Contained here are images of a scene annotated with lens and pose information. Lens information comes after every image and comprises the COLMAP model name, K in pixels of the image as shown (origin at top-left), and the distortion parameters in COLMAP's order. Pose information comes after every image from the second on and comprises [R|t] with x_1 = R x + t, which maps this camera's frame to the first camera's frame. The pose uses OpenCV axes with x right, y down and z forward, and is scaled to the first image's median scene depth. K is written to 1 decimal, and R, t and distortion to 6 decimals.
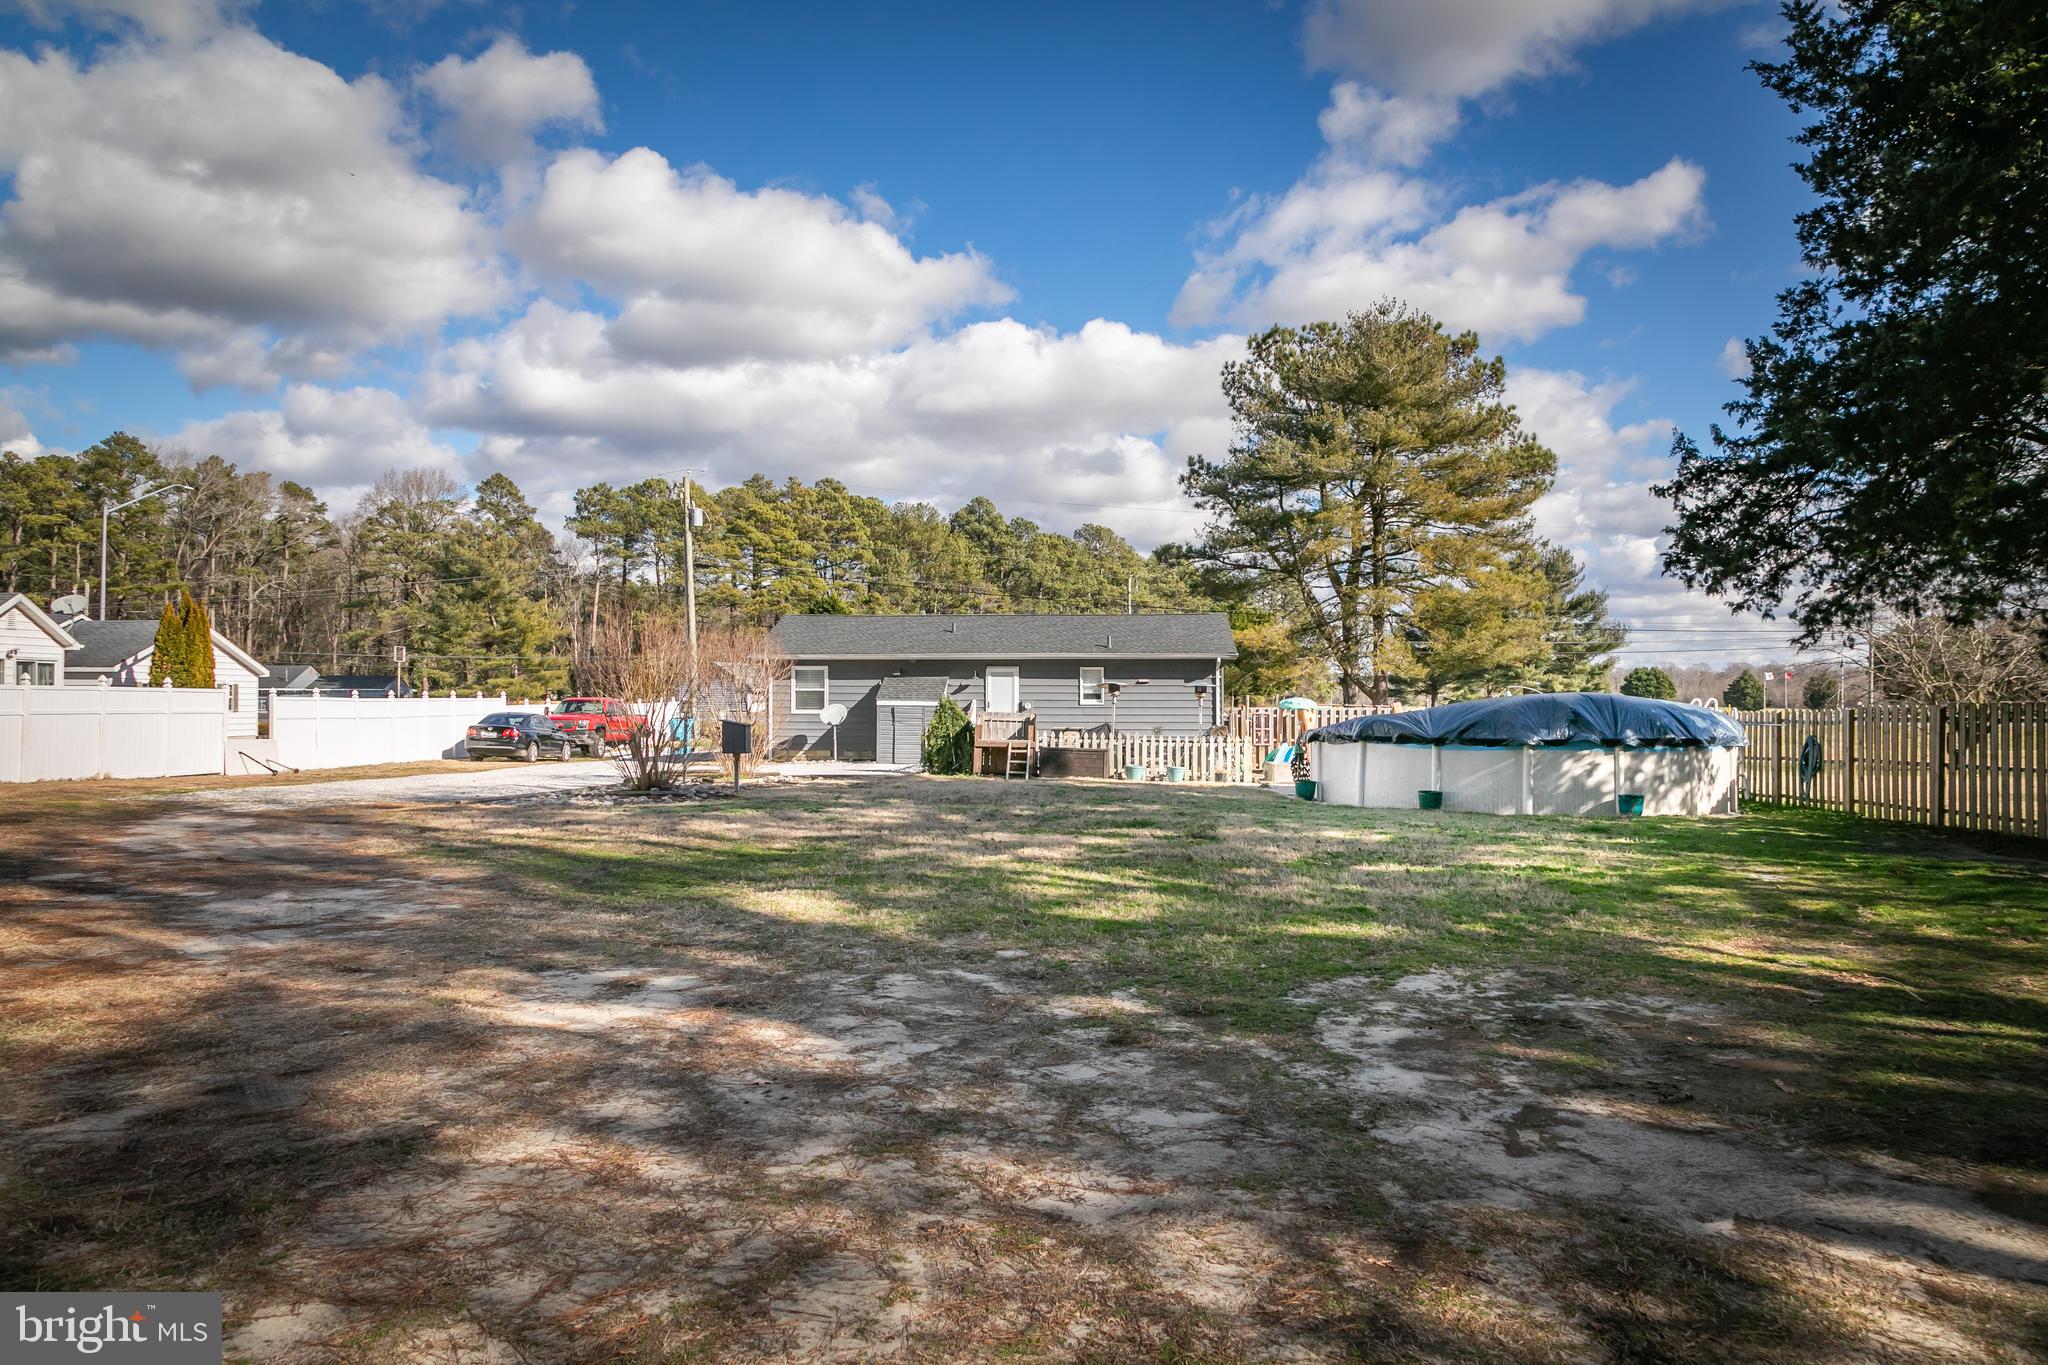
lens RADIAL K [[1389.7, 0, 1033.4], [0, 1389.7, 682.2], [0, 0, 1]] dist [0.037098, 0.000914]
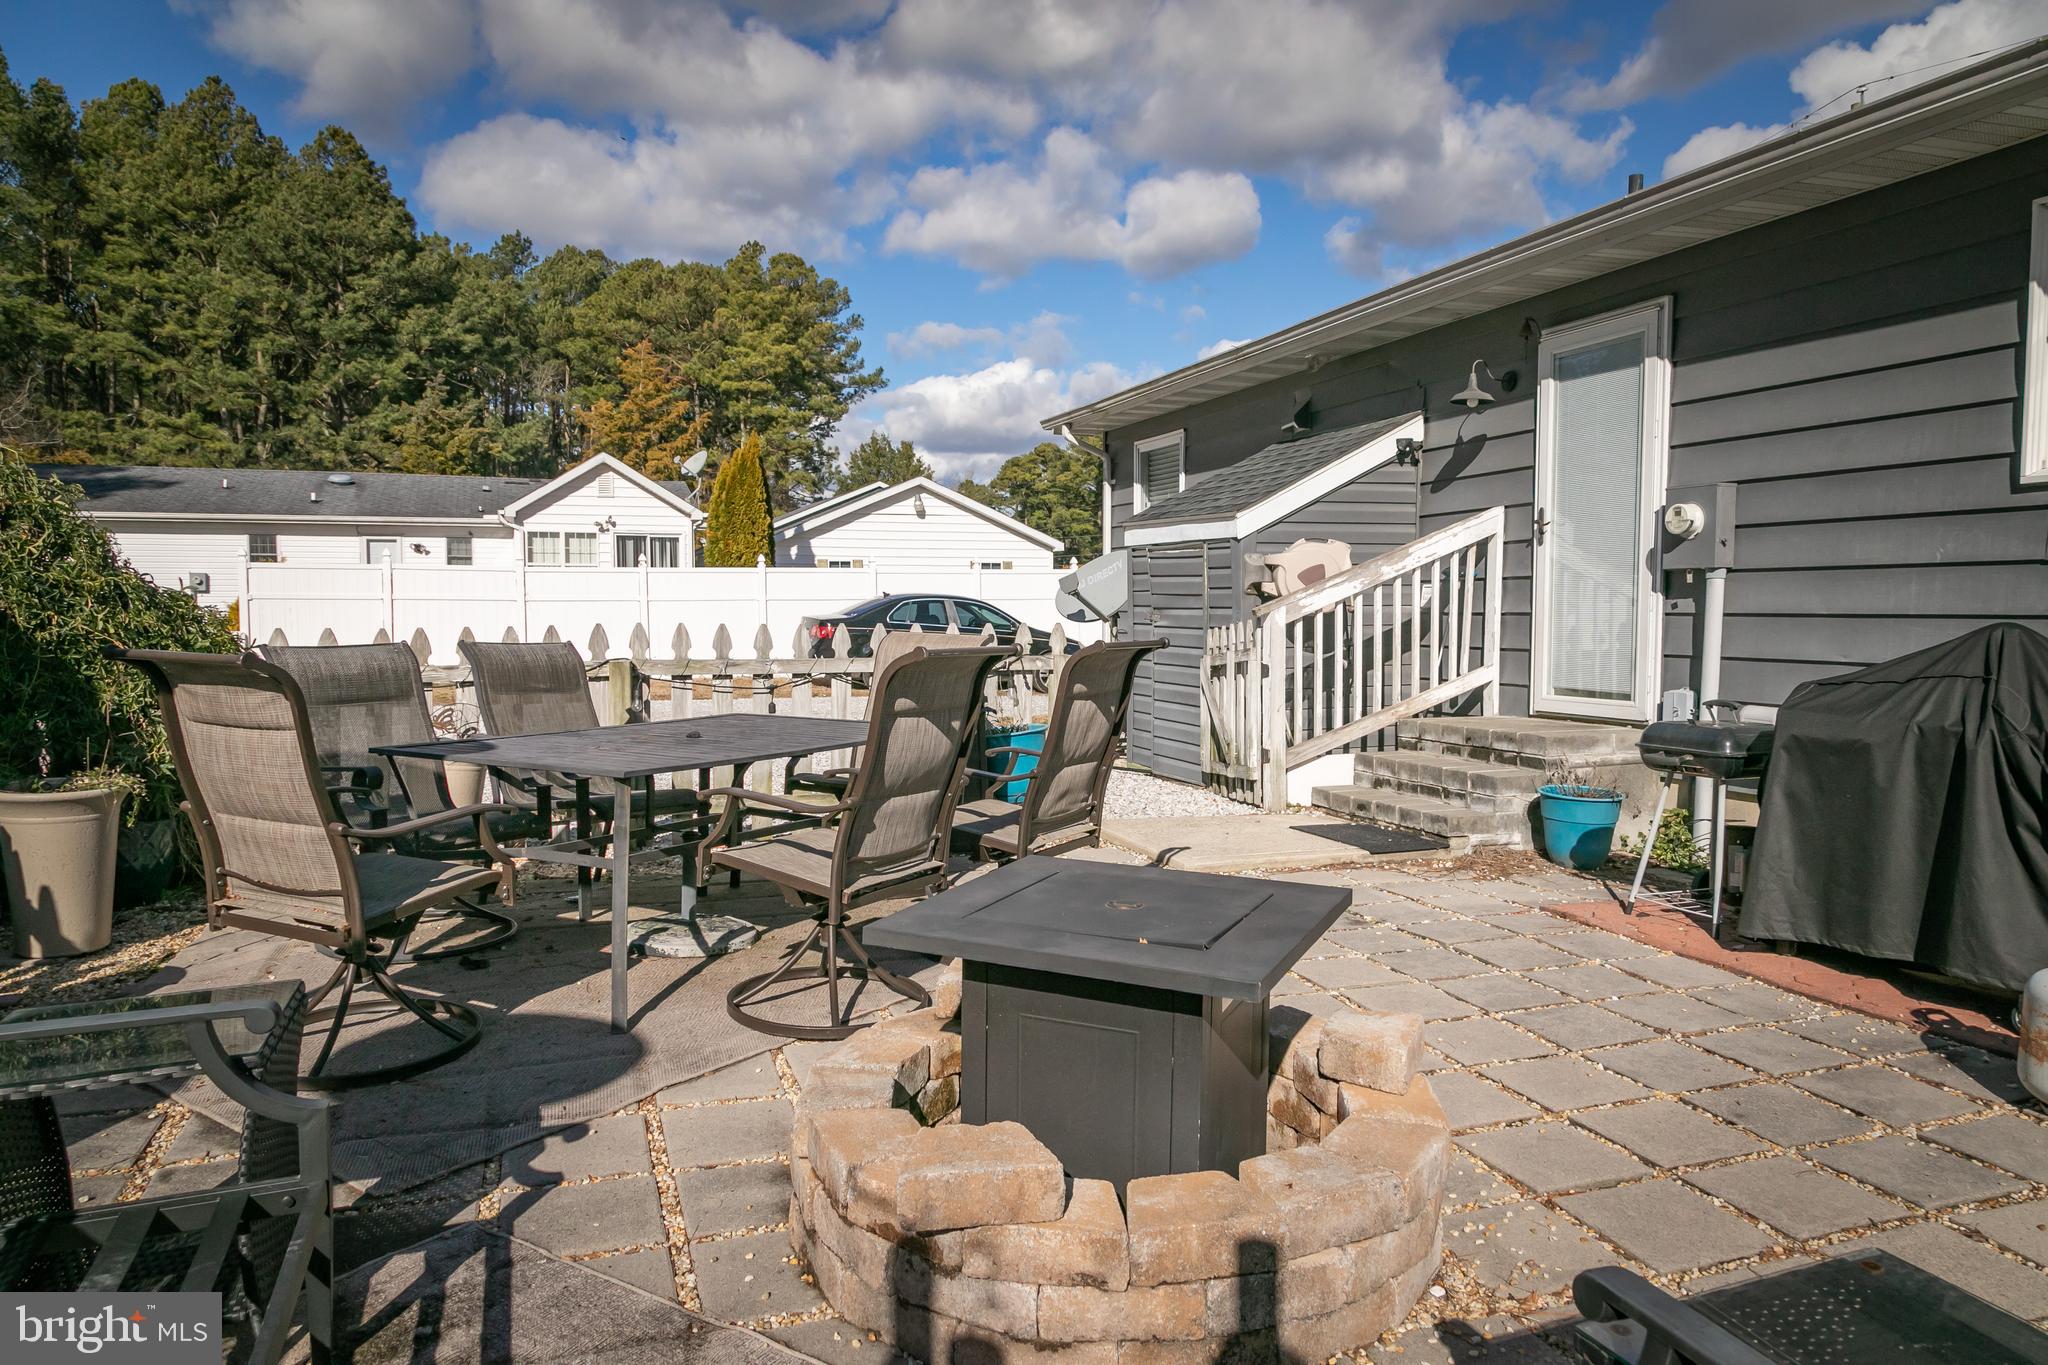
lens RADIAL K [[1361.3, 0, 1024.0], [0, 1361.3, 682.5], [0, 0, 1]] dist [0.008535, 0.000937]
pose [[0.419442, 0.049390, -0.906438, 0.113059], [0.013986, 0.998049, 0.060854, 0.025379], [0.907675, -0.038202, 0.417933, 0.849001]]
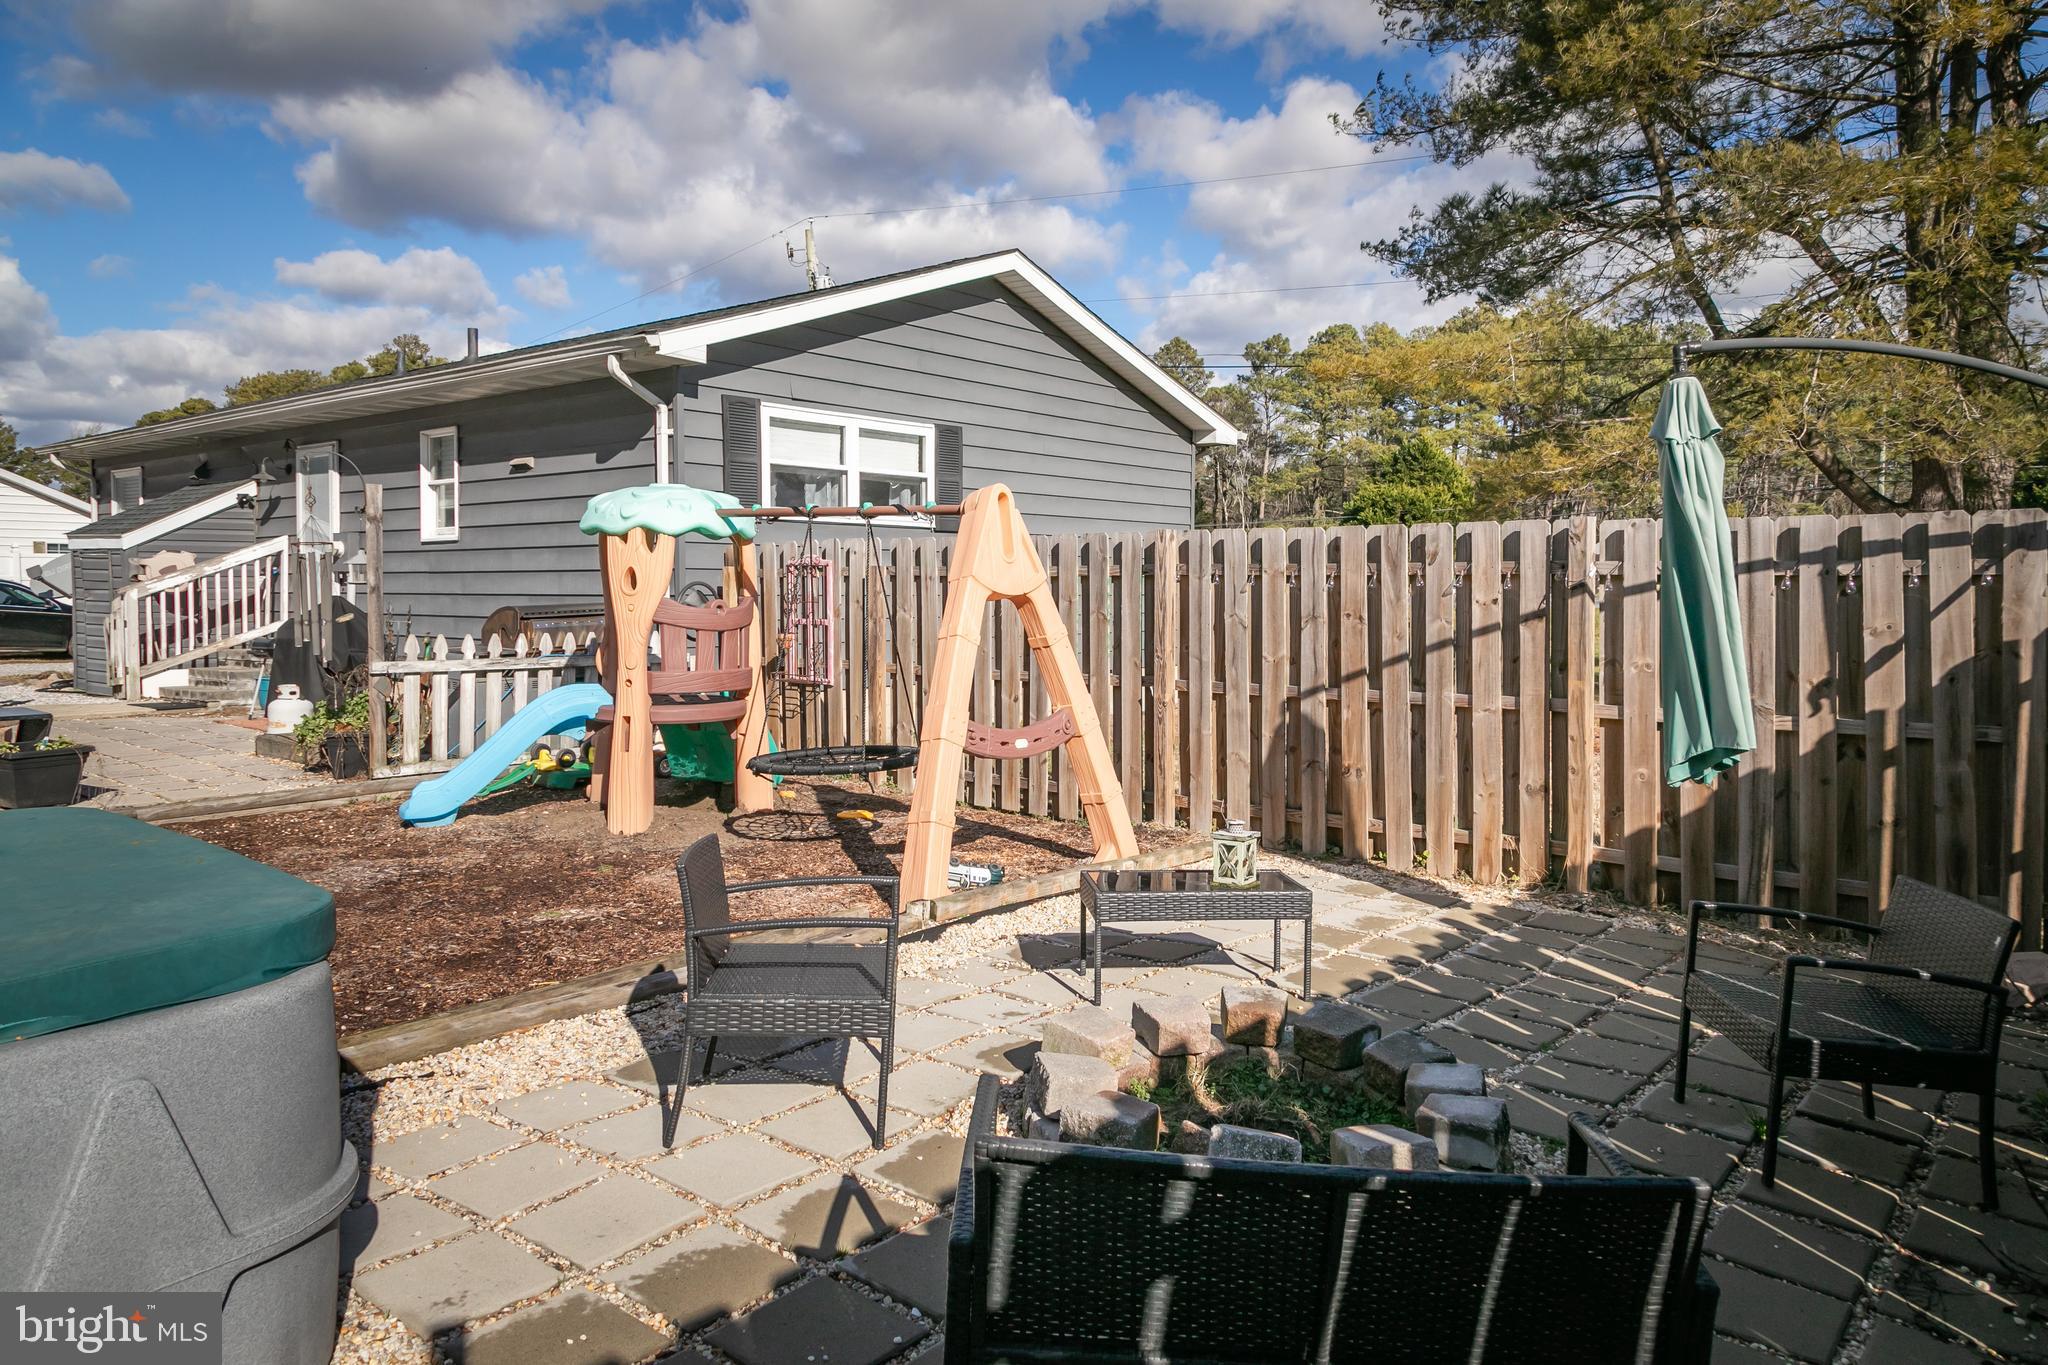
lens RADIAL K [[1382.5, 0, 1030.8], [0, 1382.5, 623.1], [0, 0, 1]] dist [0.012124, 0.003506]
pose [[0.832233, 0.015280, -0.554216, 0.342704], [0.006120, 0.999306, 0.036742, 0.024015], [0.554393, -0.033970, 0.831562, 0.792664]]
